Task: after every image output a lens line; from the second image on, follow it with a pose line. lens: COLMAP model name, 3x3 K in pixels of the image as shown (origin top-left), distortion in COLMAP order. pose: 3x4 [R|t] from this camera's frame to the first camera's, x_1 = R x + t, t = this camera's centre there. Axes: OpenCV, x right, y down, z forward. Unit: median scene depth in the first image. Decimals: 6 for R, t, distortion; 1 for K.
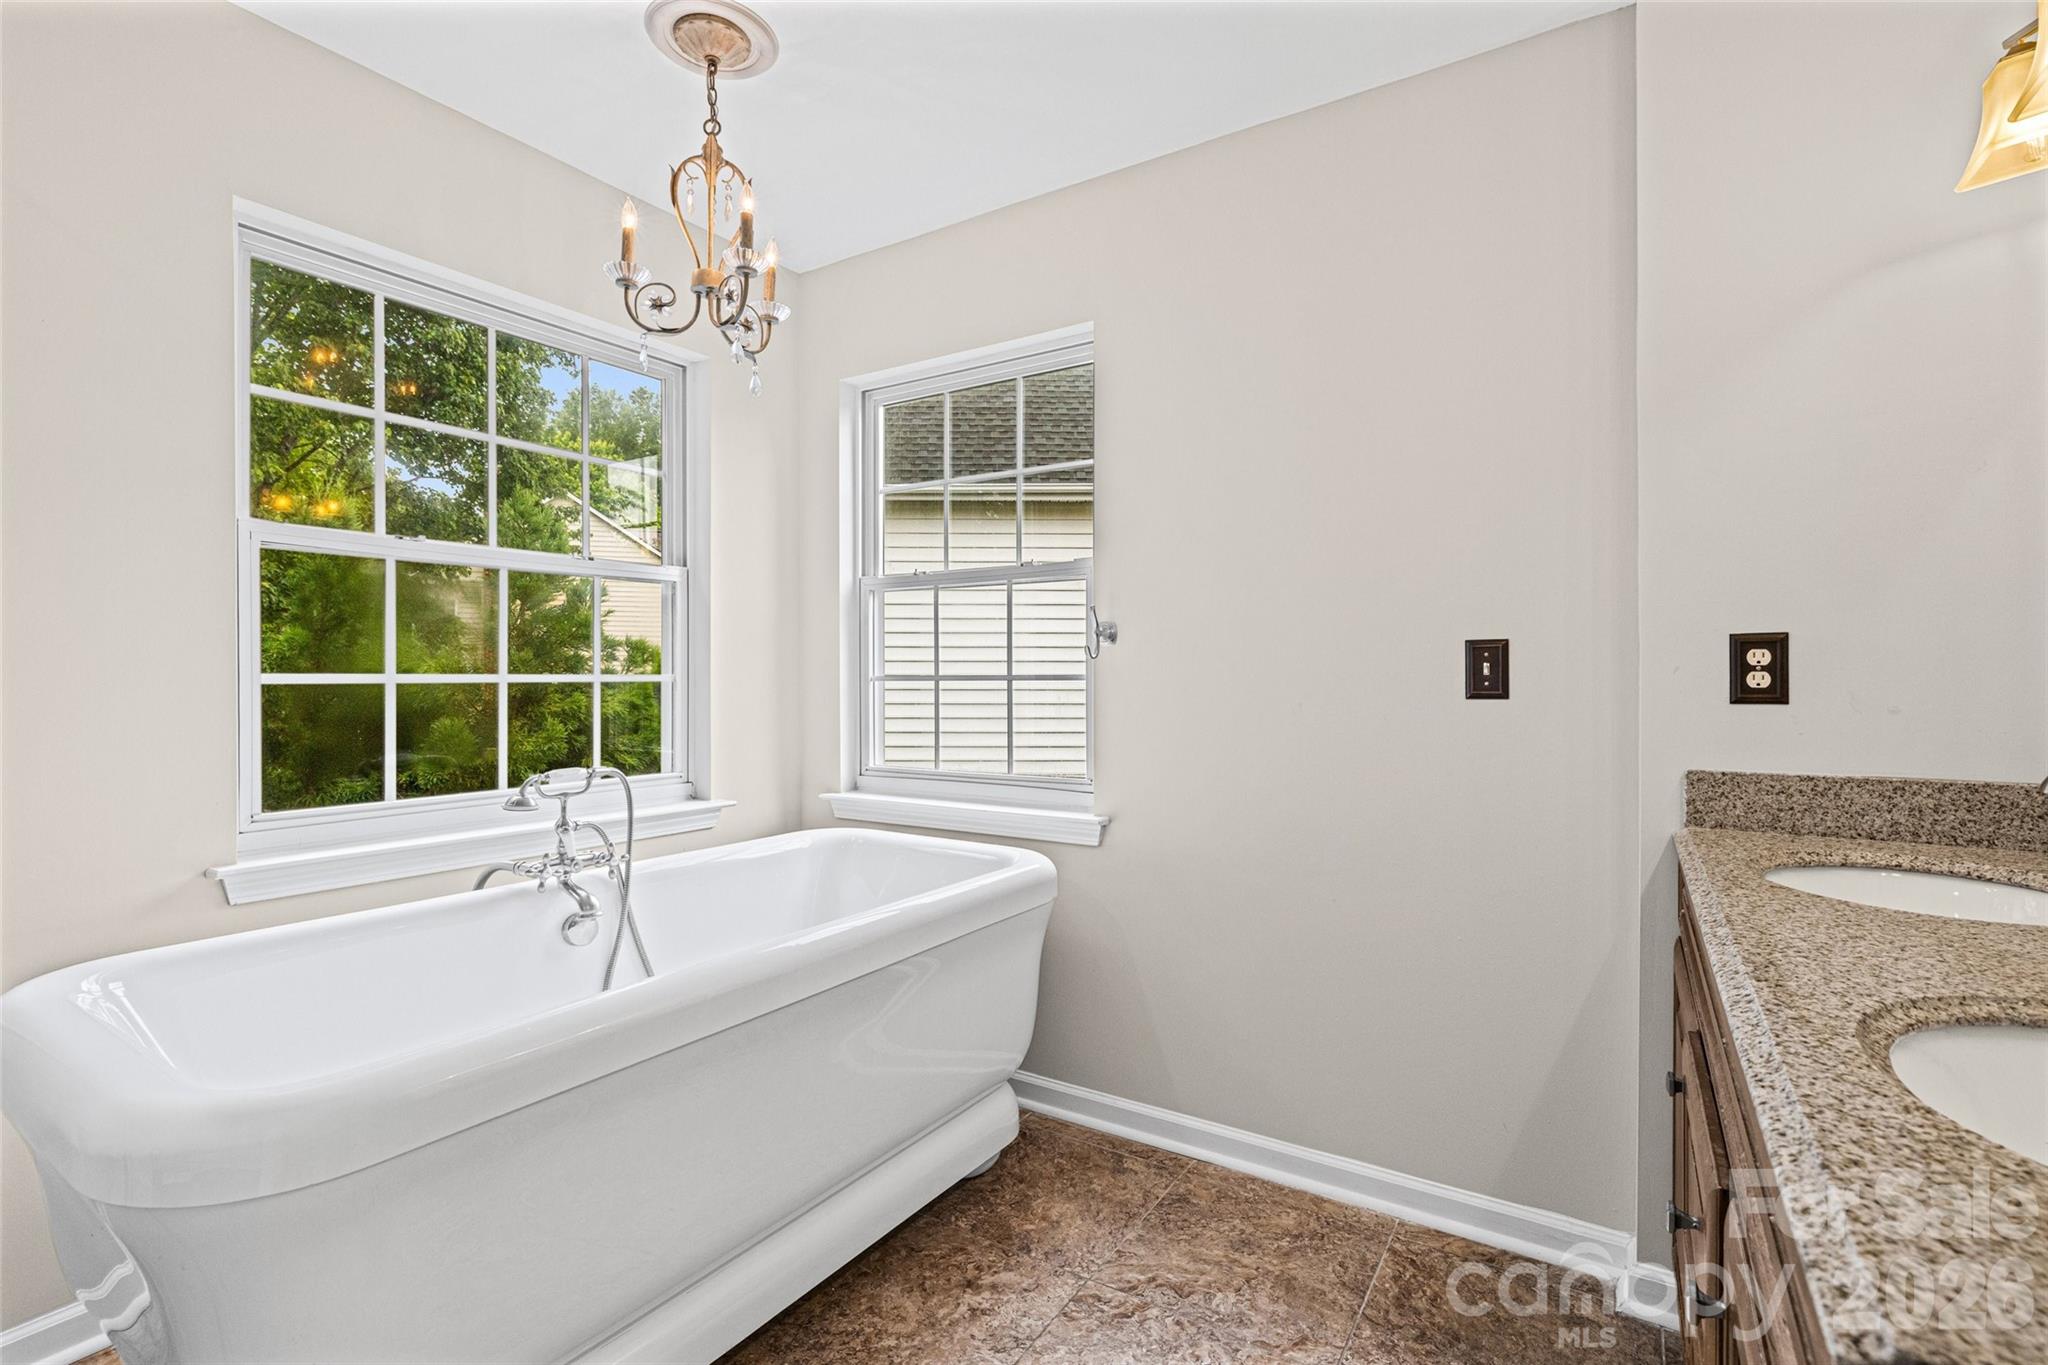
lens RADIAL K [[924.4, 0, 1031.8], [0, 924.4, 679.7], [0, 0, 1]] dist [0.002732, -0.001126]
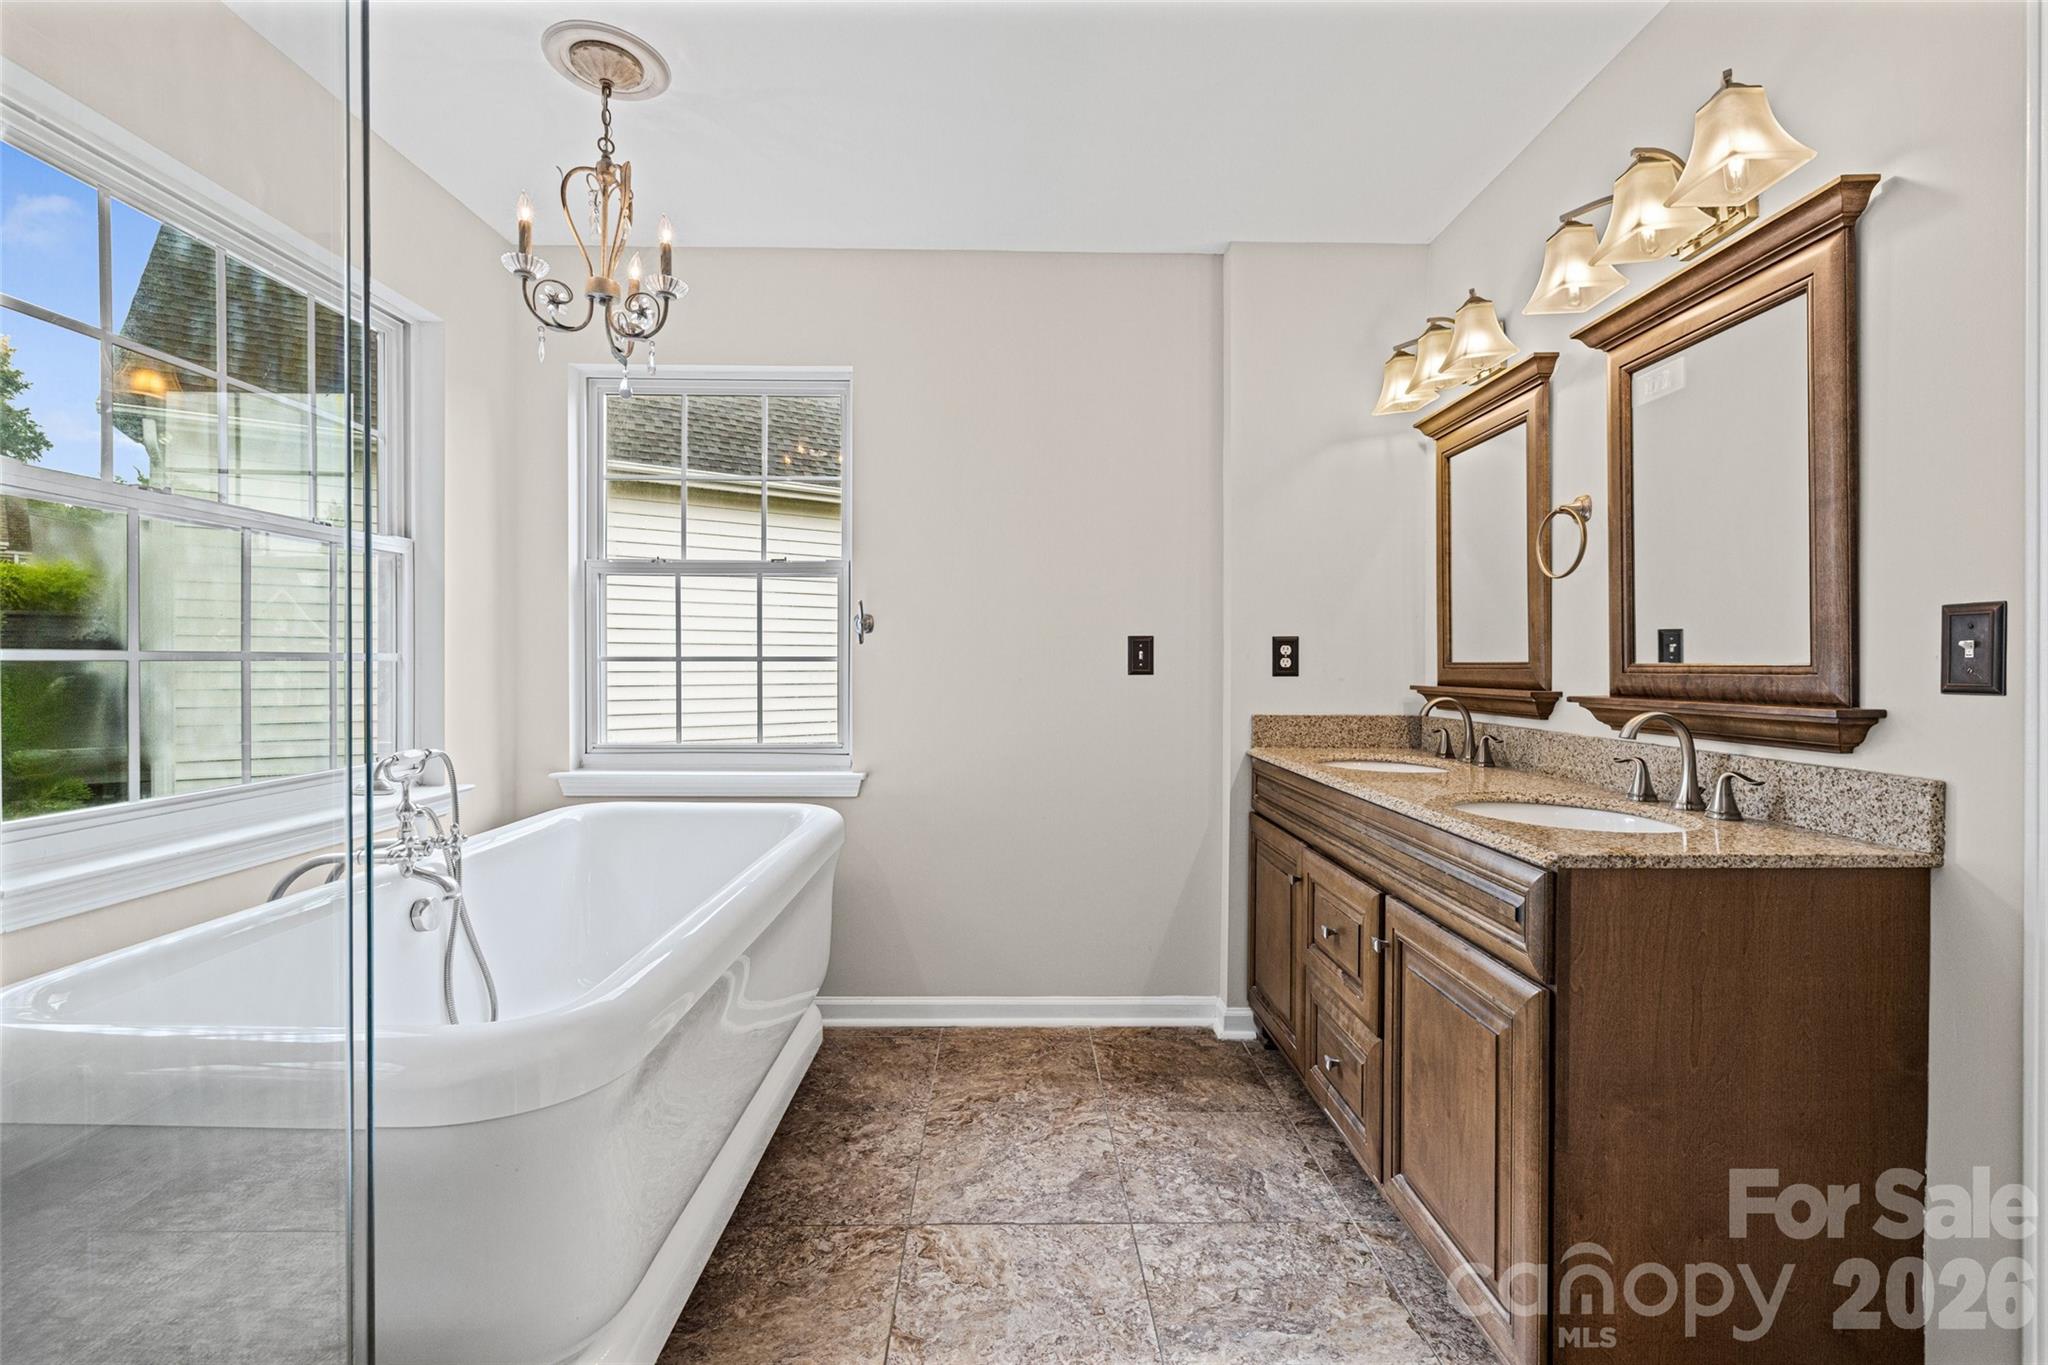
lens RADIAL K [[878.3, 0, 1031.4], [0, 878.3, 670.0], [0, 0, 1]] dist [0.000005, 0.000764]
pose [[0.836285, -0.001109, 0.548294, -0.477990], [-0.003720, 0.999963, 0.007697, 0.002534], [-0.548282, -0.008476, 0.836251, -0.125638]]
